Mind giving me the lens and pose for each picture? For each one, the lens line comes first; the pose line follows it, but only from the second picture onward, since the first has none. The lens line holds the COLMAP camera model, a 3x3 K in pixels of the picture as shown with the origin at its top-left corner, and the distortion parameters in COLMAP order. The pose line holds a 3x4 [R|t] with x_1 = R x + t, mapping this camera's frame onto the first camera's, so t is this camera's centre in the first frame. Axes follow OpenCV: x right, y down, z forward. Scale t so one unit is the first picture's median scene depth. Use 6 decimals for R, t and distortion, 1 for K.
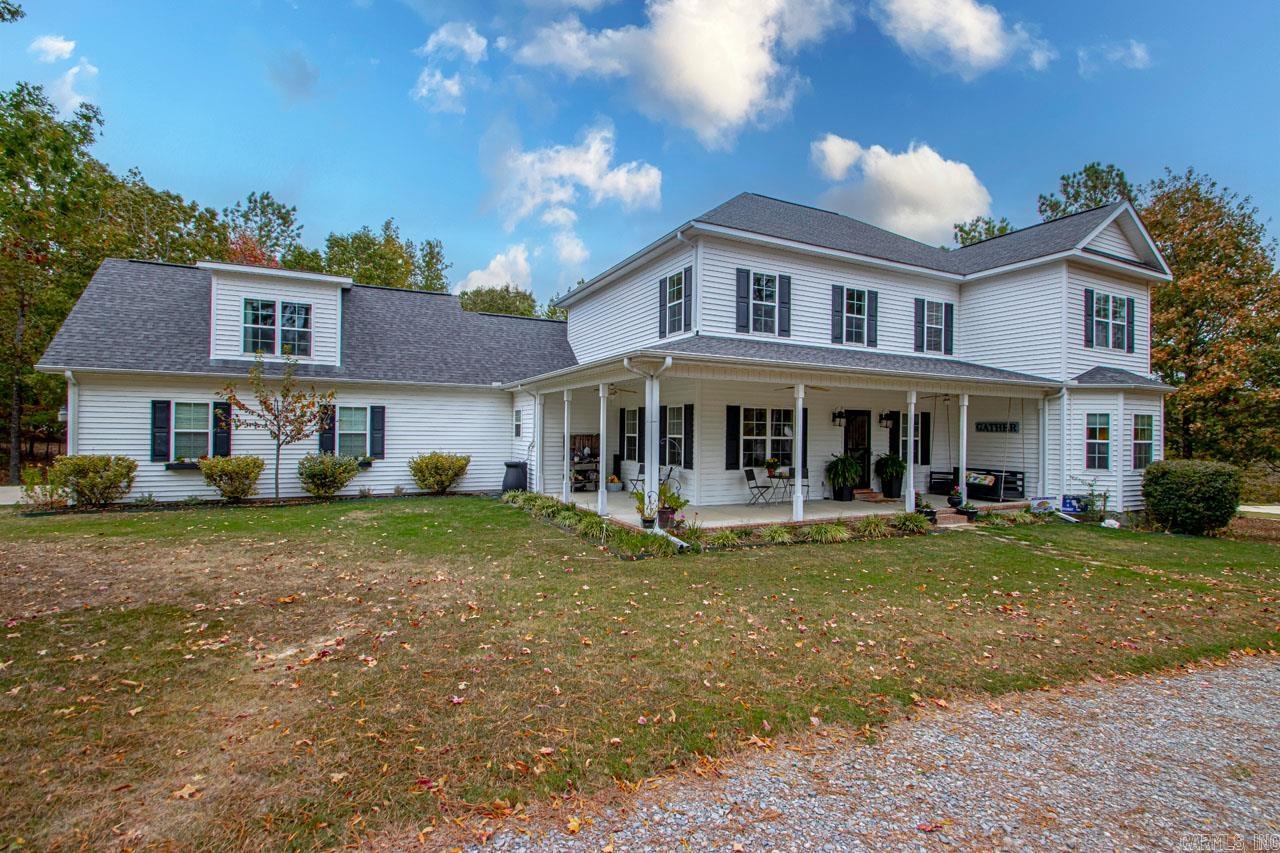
lens RADIAL K [[620.7, 0, 640.4], [0, 620.7, 398.7], [0, 0, 1]] dist [0.028372, 0.000088]
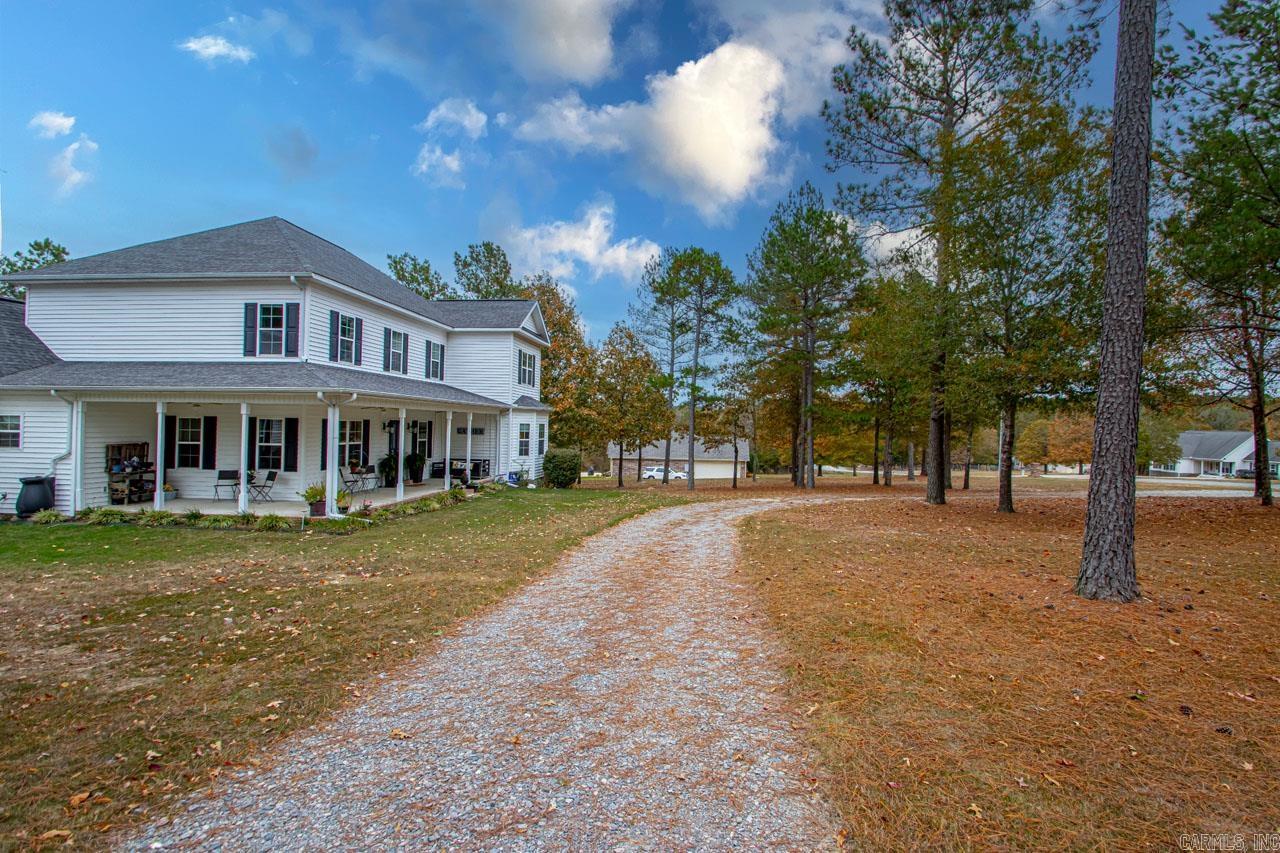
lens RADIAL K [[609.5, 0, 638.4], [0, 609.5, 430.2], [0, 0, 1]] dist [0.027055, -0.027097]
pose [[0.583254, -0.009773, 0.812231, -0.441060], [-0.029985, 0.998987, 0.033552, -0.023152], [-0.811737, -0.043924, 0.582370, -0.216112]]
